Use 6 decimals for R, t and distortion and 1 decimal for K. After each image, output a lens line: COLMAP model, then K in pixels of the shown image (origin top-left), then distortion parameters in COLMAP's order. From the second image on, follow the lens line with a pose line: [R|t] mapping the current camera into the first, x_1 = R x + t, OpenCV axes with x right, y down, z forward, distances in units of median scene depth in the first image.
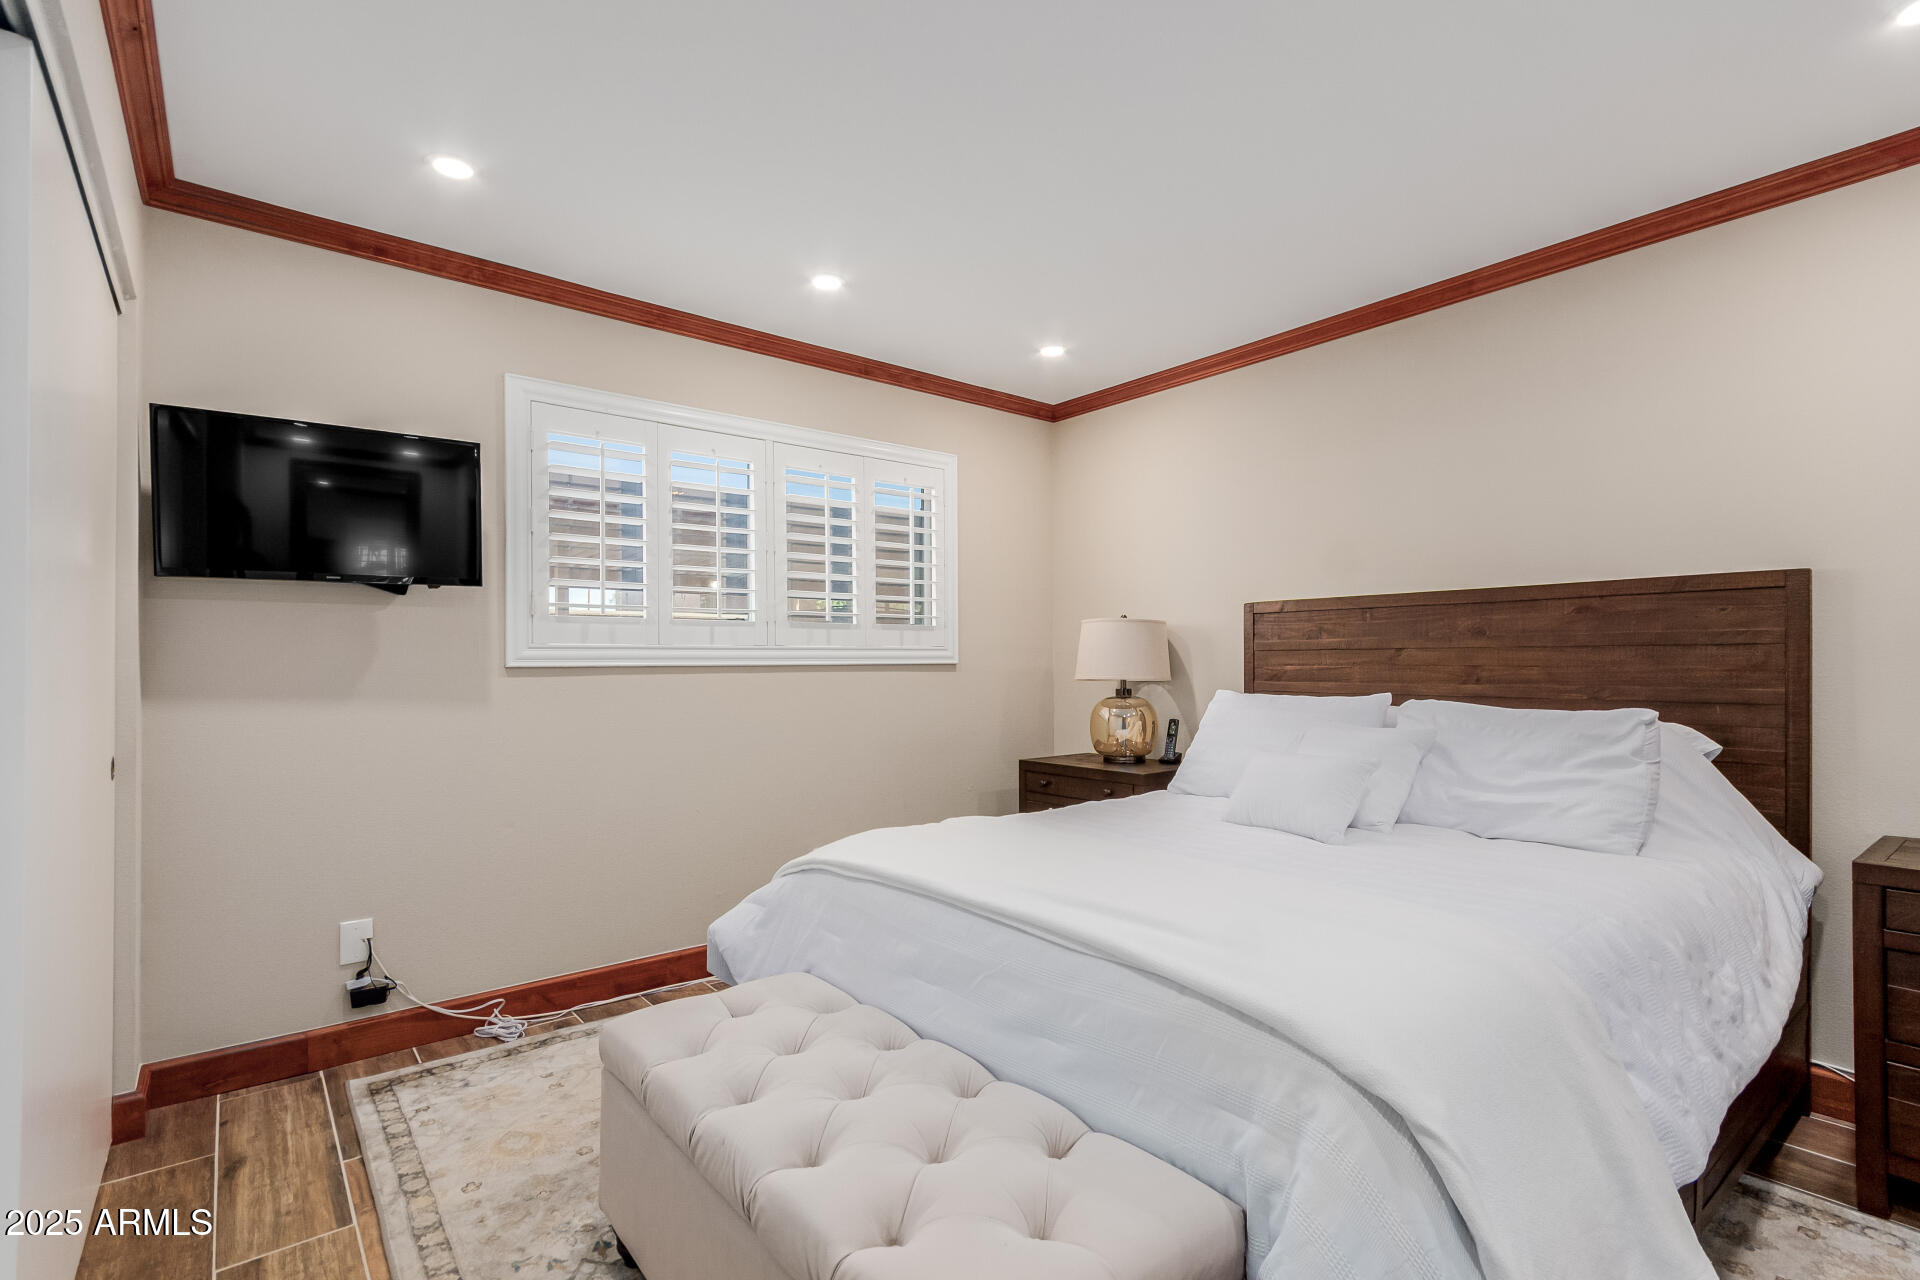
lens RADIAL K [[890.7, 0, 988.8], [0, 890.7, 674.4], [0, 0, 1]] dist [0.004811, -0.000640]
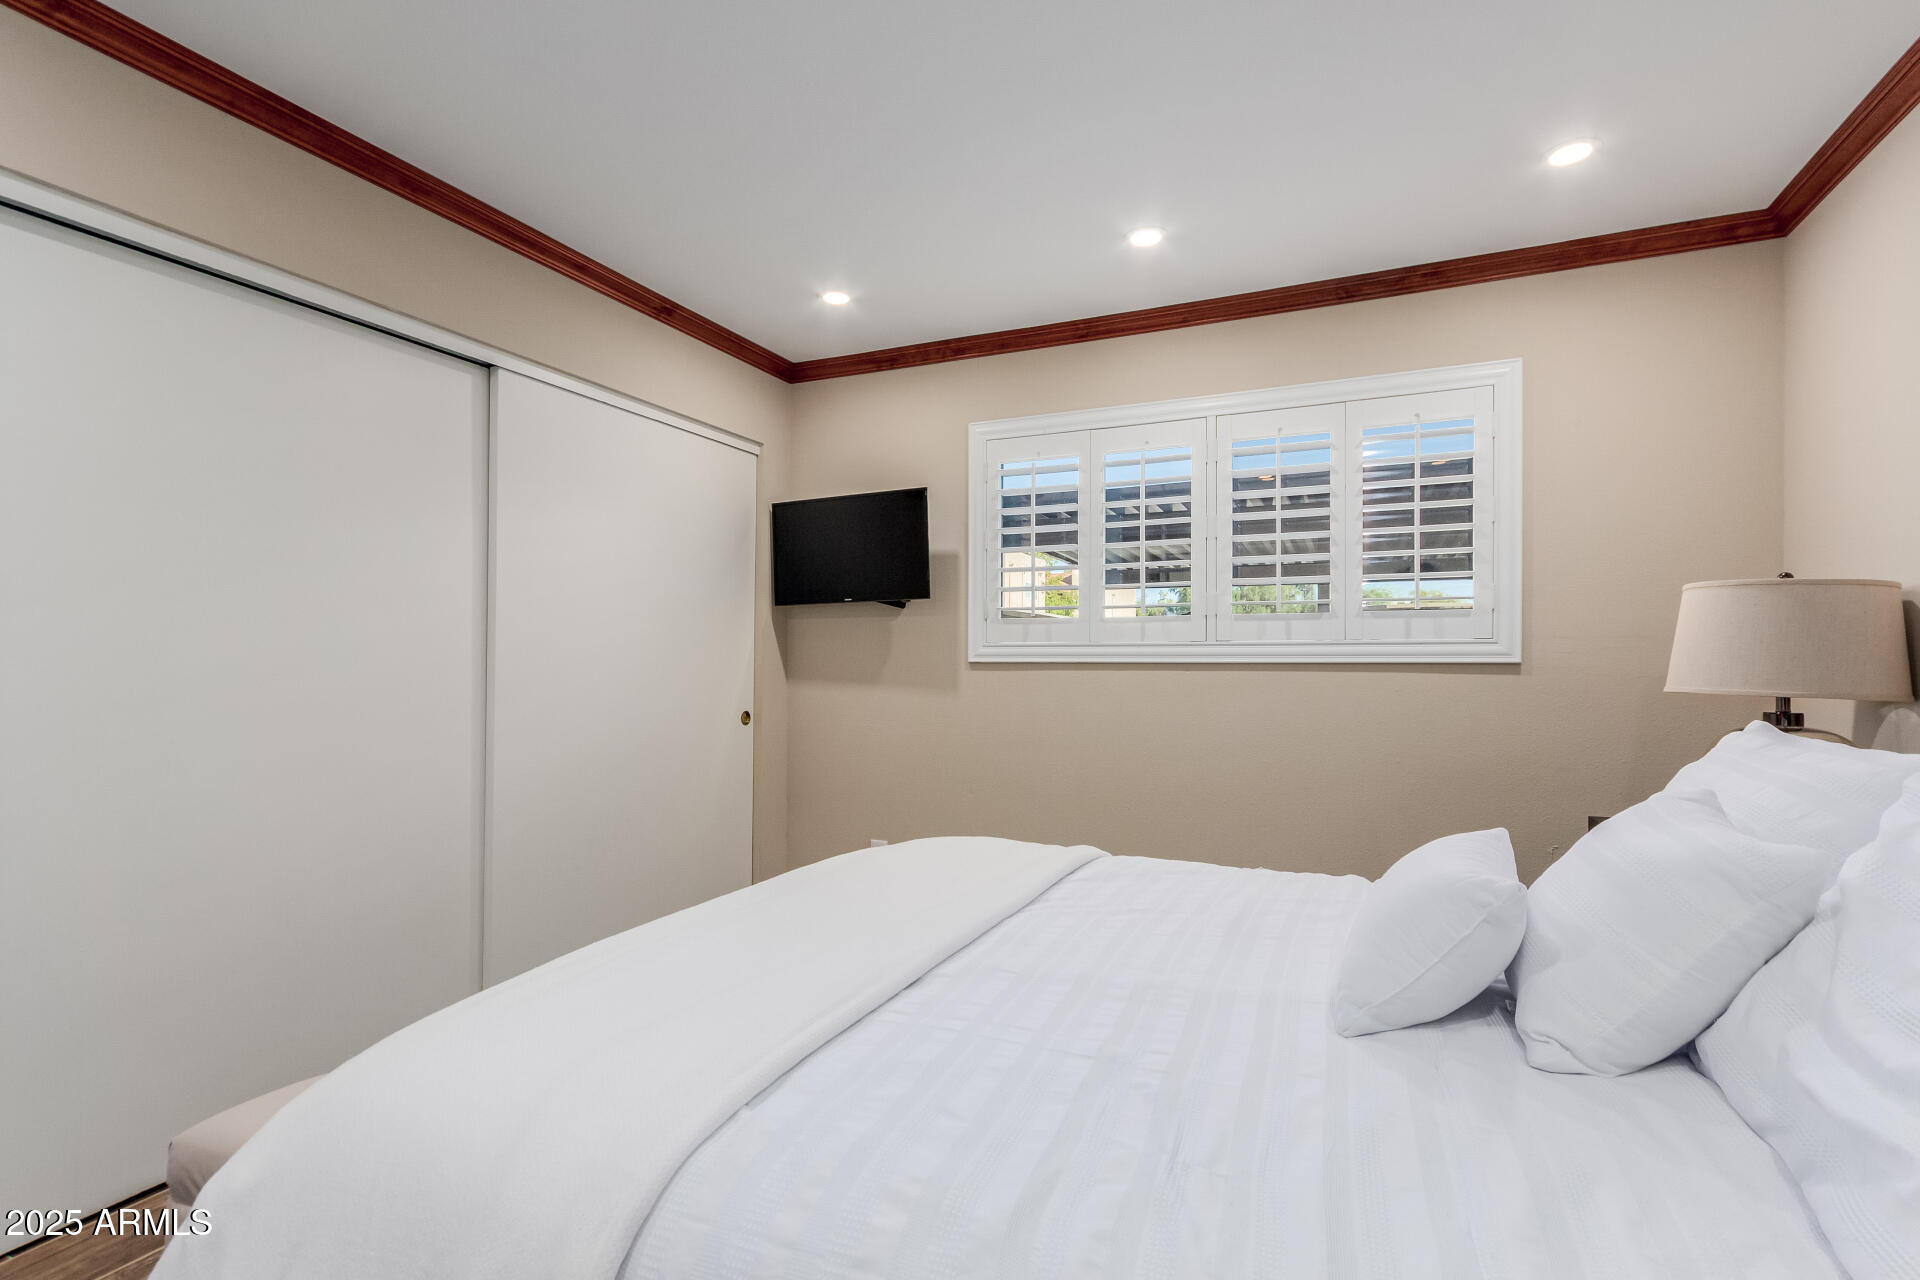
lens RADIAL K [[890.7, 0, 966.5], [0, 890.7, 656.1], [0, 0, 1]] dist [0.004811, -0.000640]
pose [[0.447491, 0.000801, -0.894288, 0.449619], [-0.014723, 0.999871, -0.006472, -0.007526], [0.894167, 0.016062, 0.447445, 0.368523]]
